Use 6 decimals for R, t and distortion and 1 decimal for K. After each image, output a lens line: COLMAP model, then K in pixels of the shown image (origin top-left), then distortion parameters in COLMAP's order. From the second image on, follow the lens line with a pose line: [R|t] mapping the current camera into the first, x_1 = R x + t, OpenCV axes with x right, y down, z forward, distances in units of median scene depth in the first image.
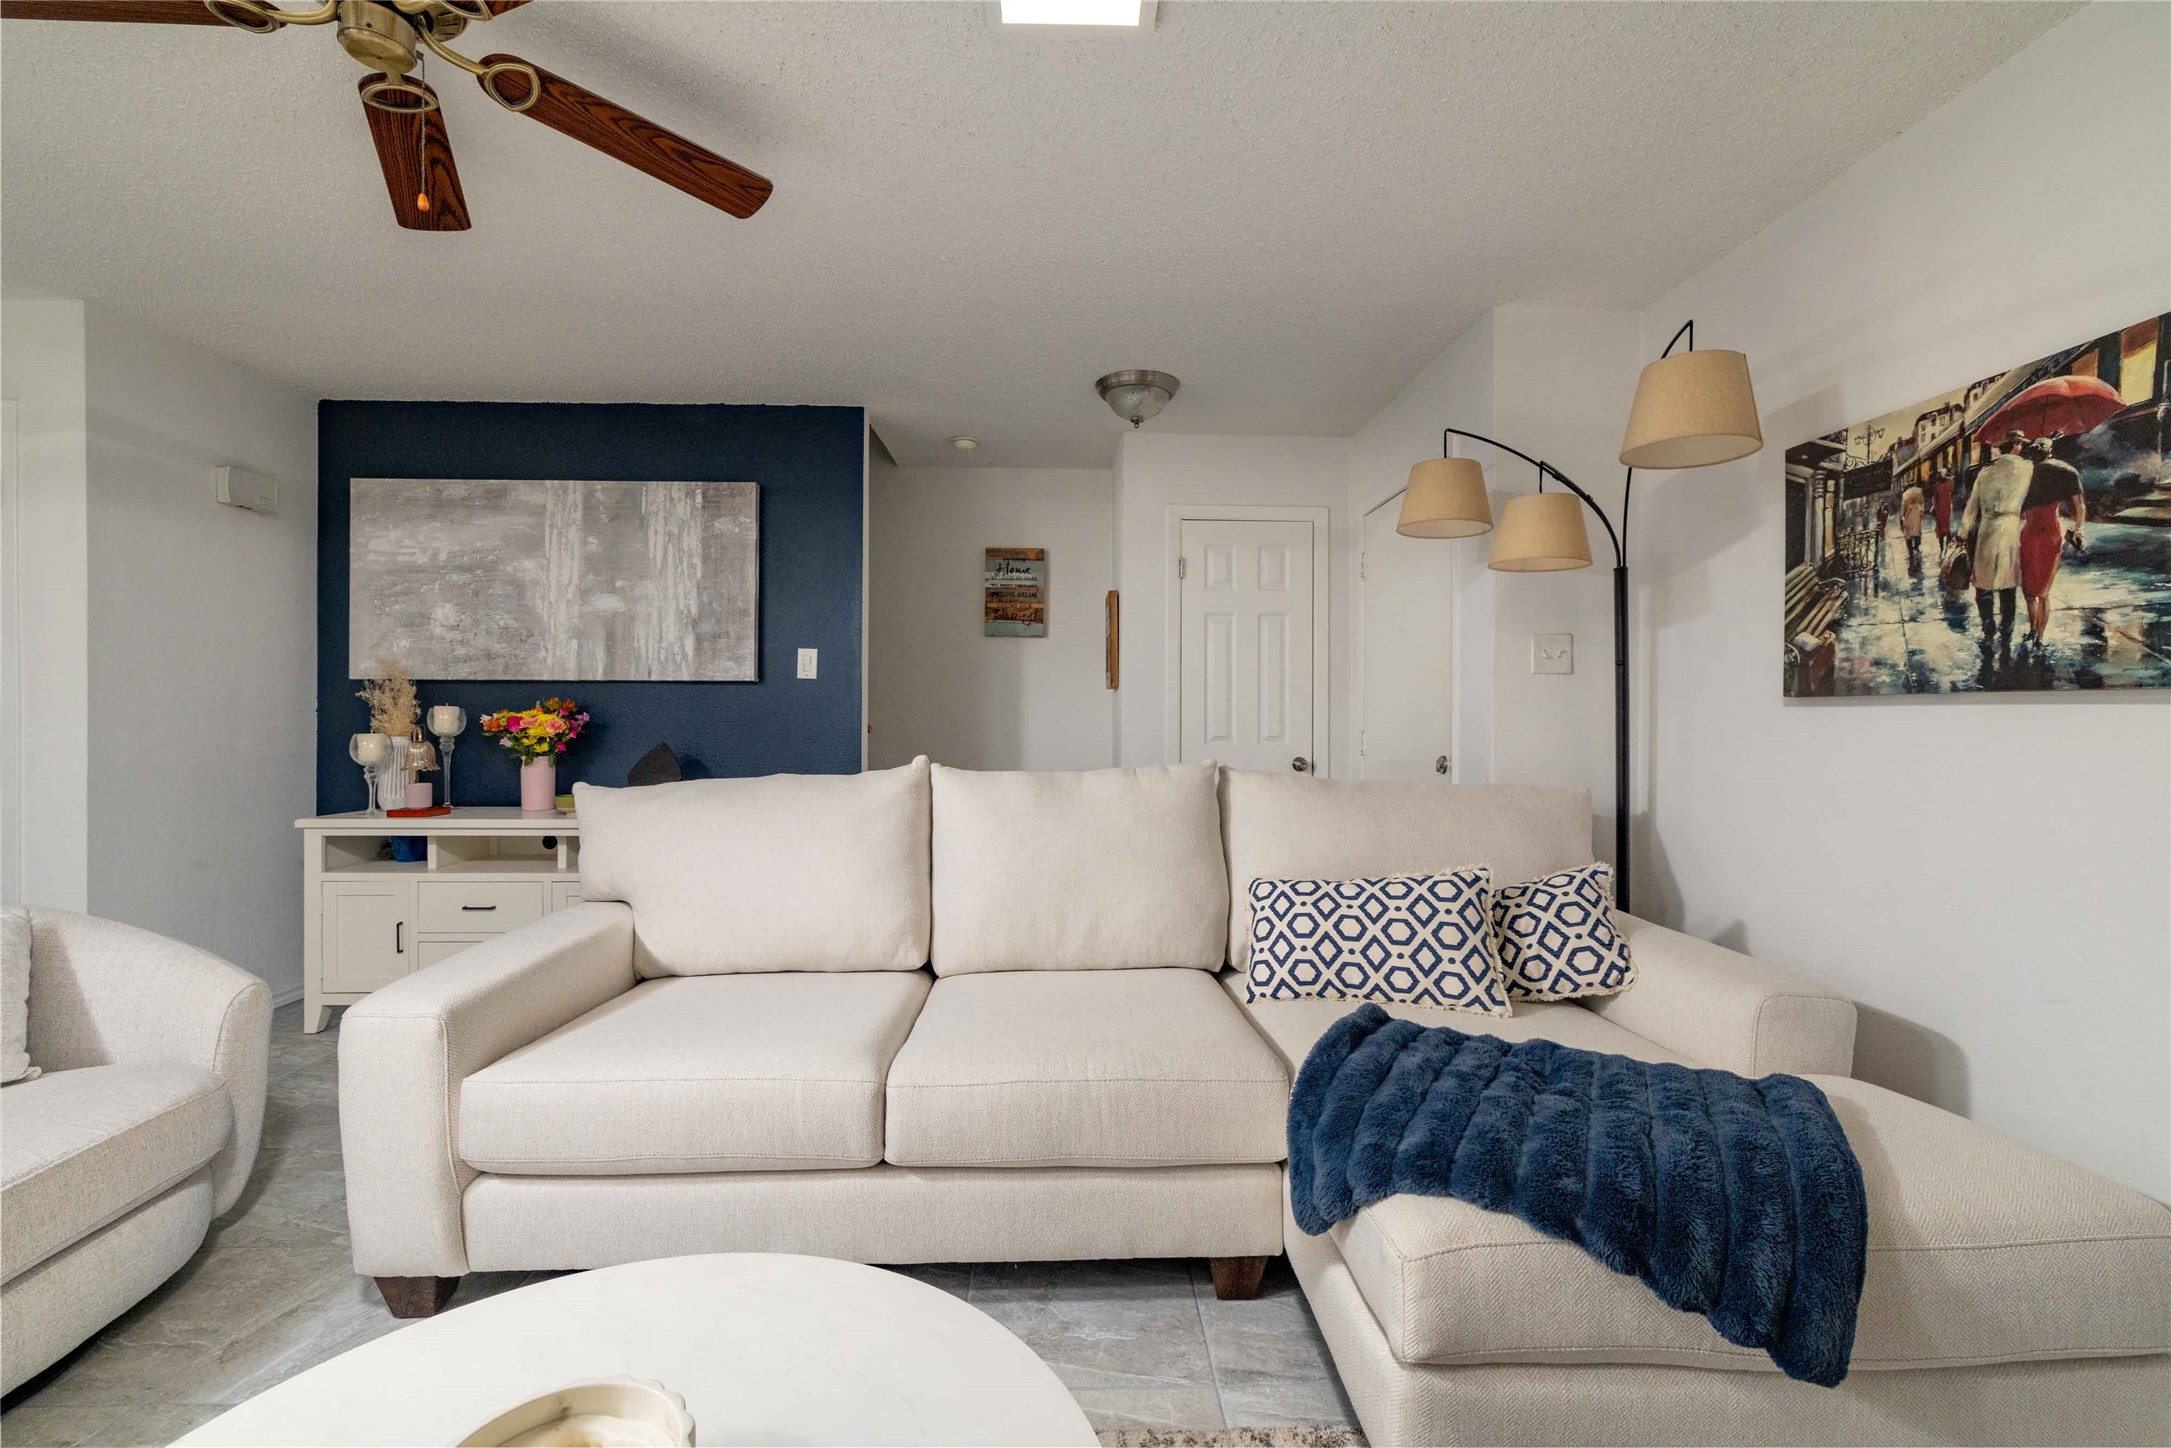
lens RADIAL K [[924.6, 0, 1081.8], [0, 924.6, 717.5], [0, 0, 1]] dist [0.001322, 0.000165]
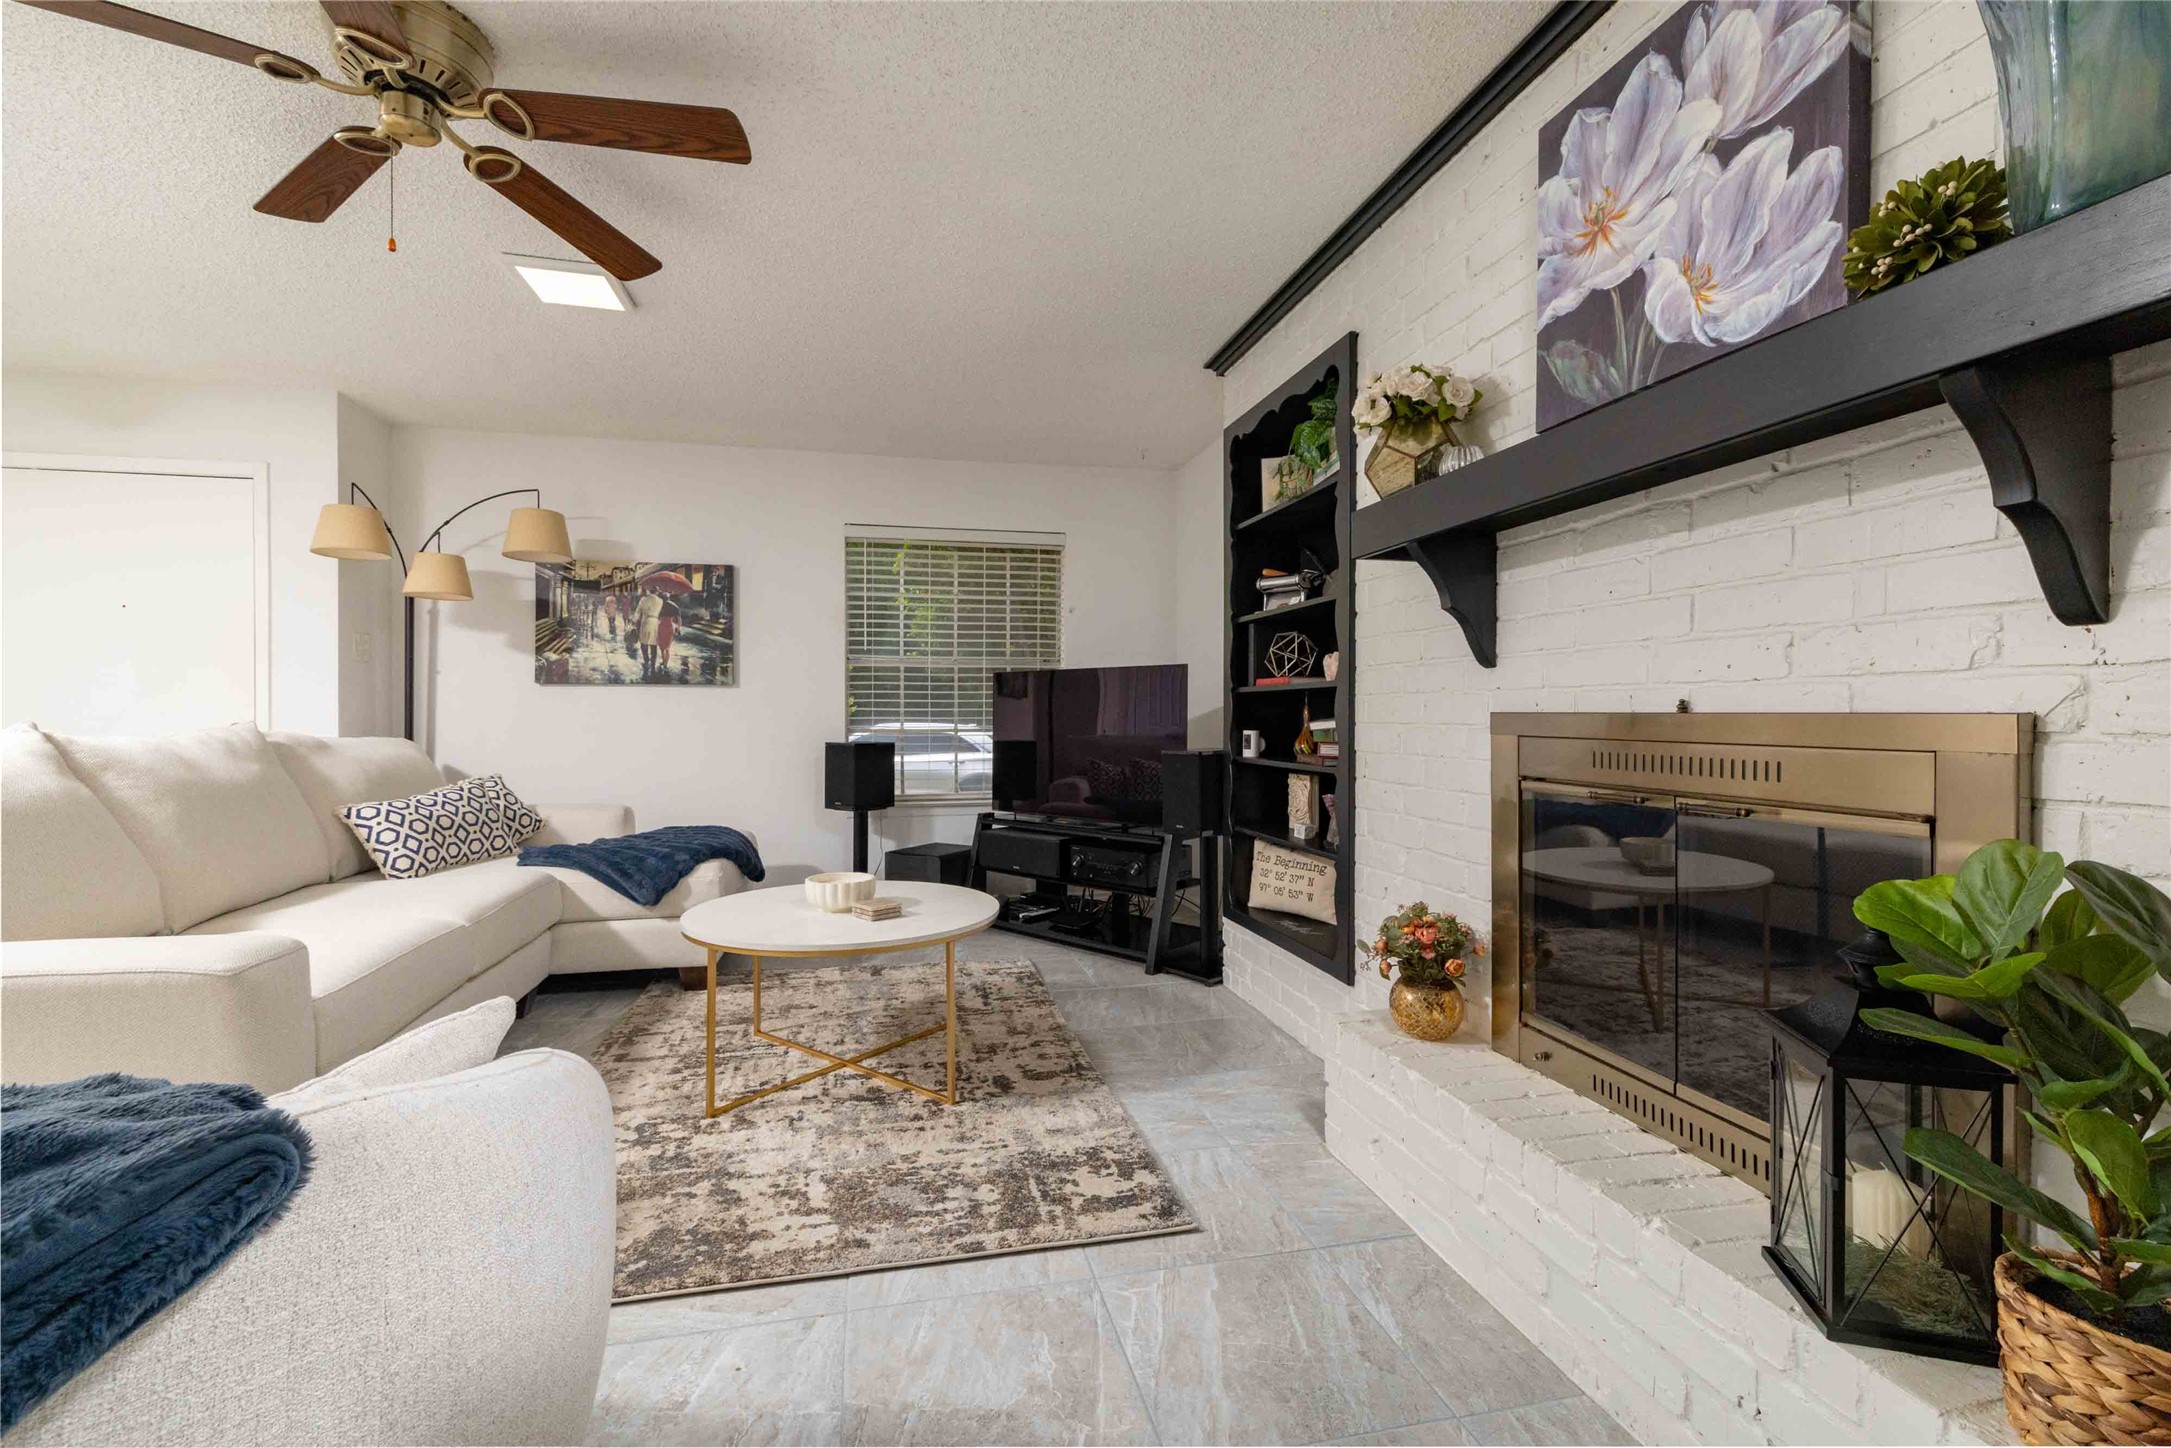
lens RADIAL K [[924.6, 0, 1081.8], [0, 924.6, 717.5], [0, 0, 1]] dist [0.001322, 0.000165]
pose [[-0.180910, -0.007975, 0.983467, -1.733582], [0.002849, 0.999959, 0.008633, 0.046504], [-0.983496, 0.004364, -0.180879, 0.258733]]
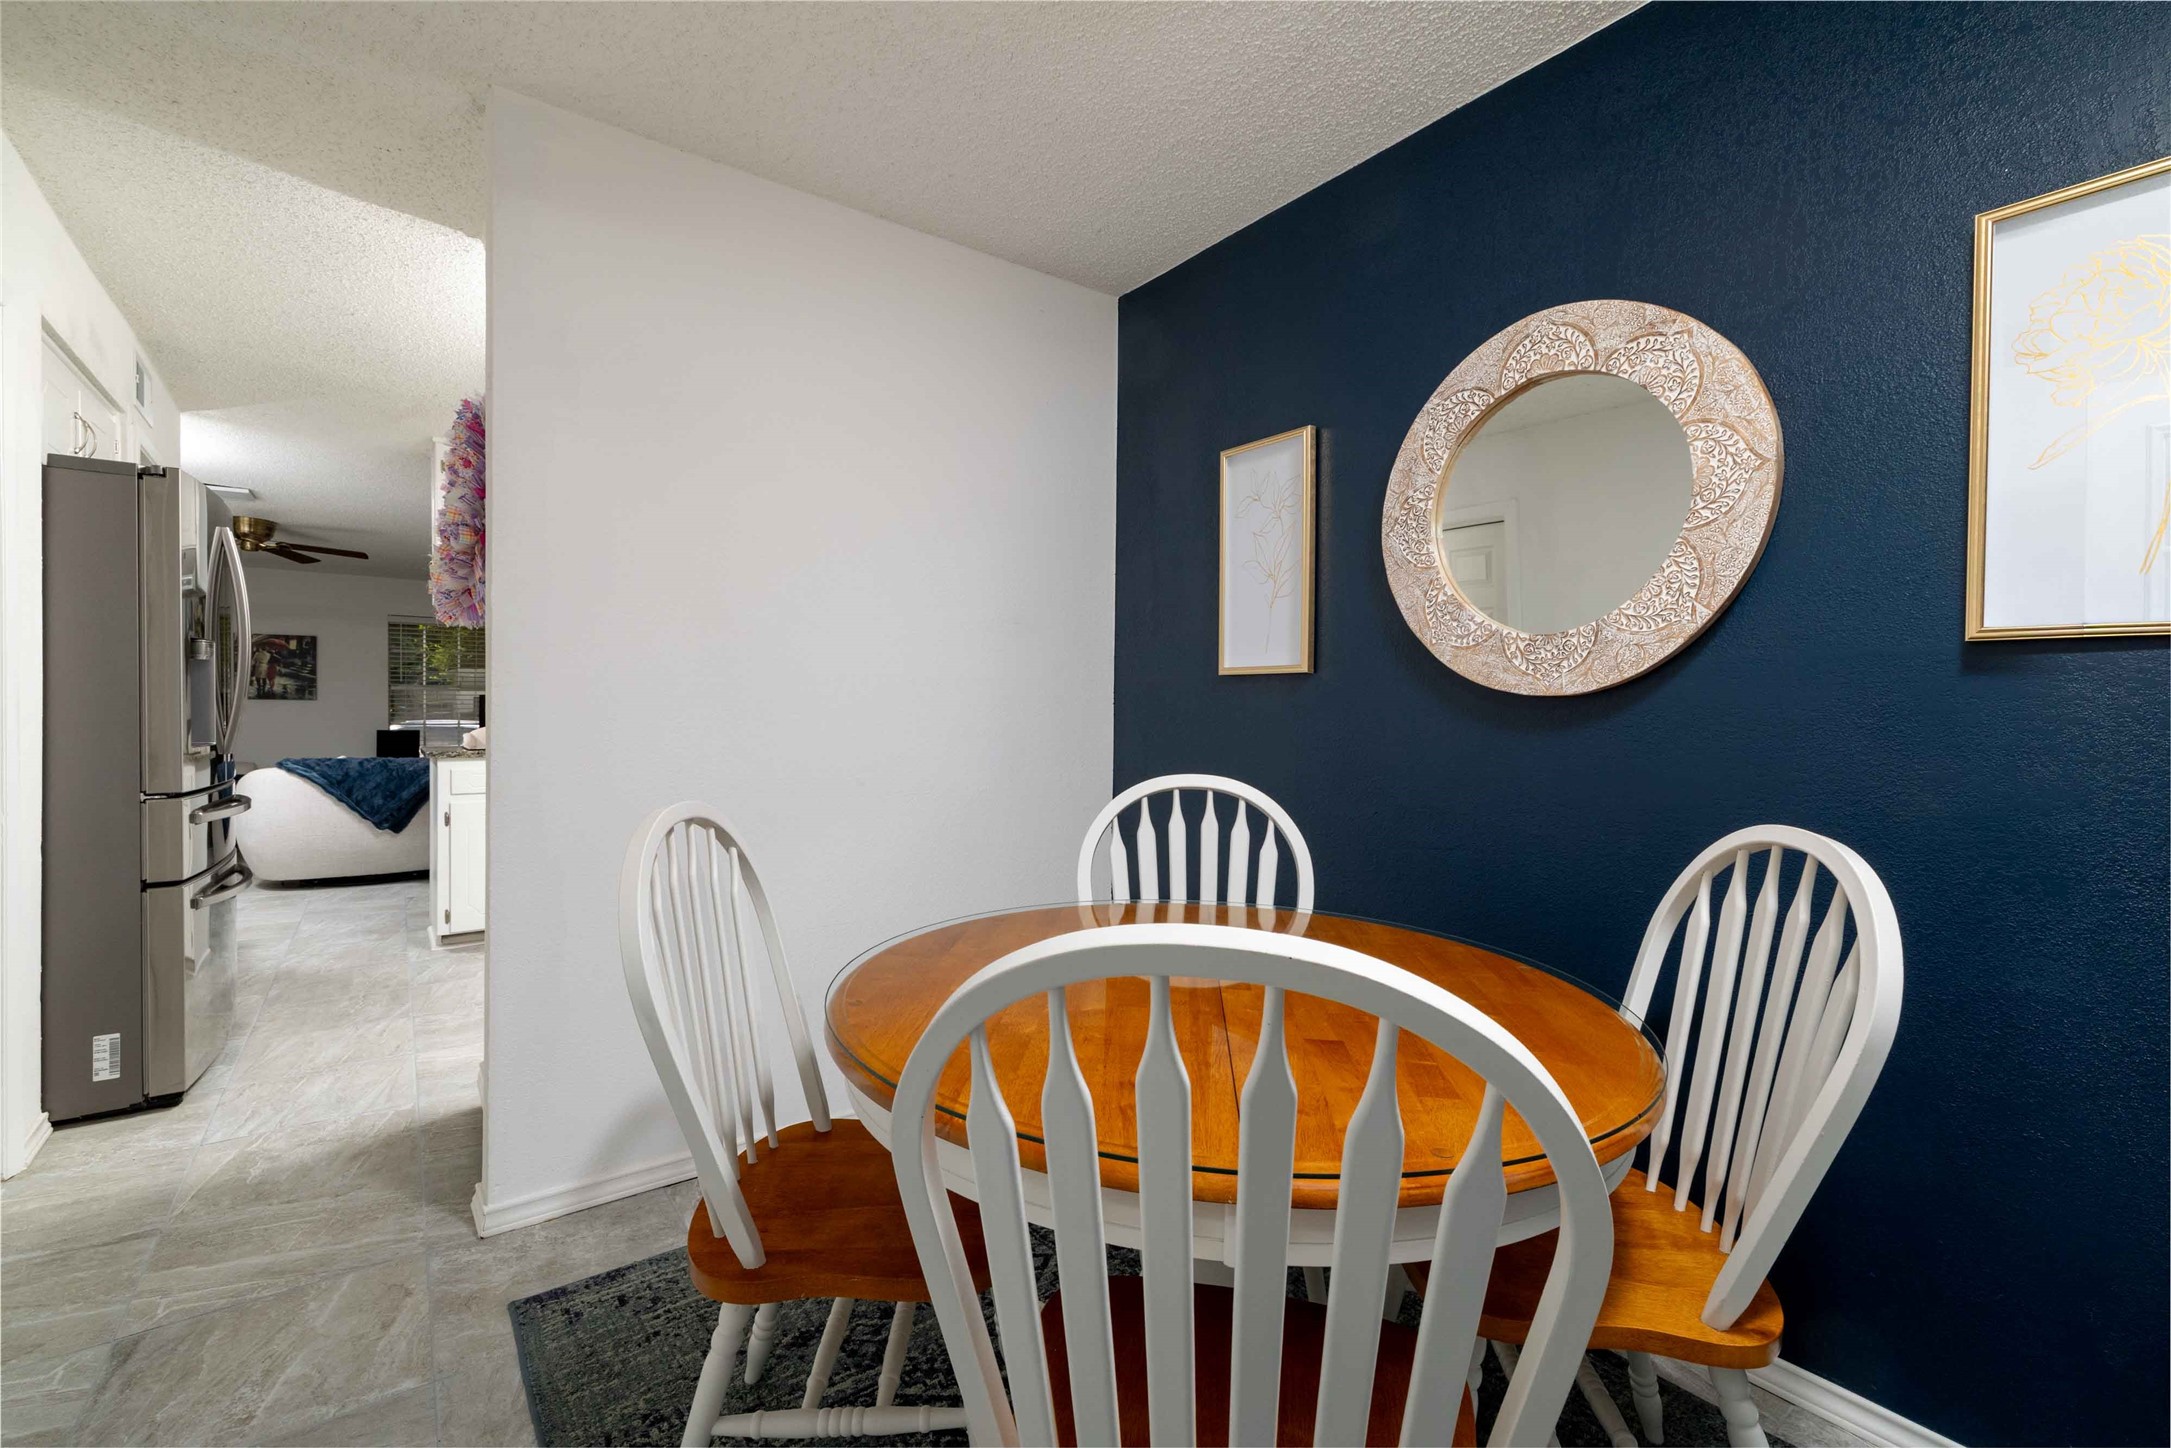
lens RADIAL K [[924.6, 0, 1081.8], [0, 924.6, 717.5], [0, 0, 1]] dist [0.001322, 0.000165]
pose [[-0.564872, -0.009737, 0.825121, -5.277177], [-0.004460, 0.999952, 0.008747, 0.008254], [-0.825166, 0.001261, -0.564889, 0.176202]]
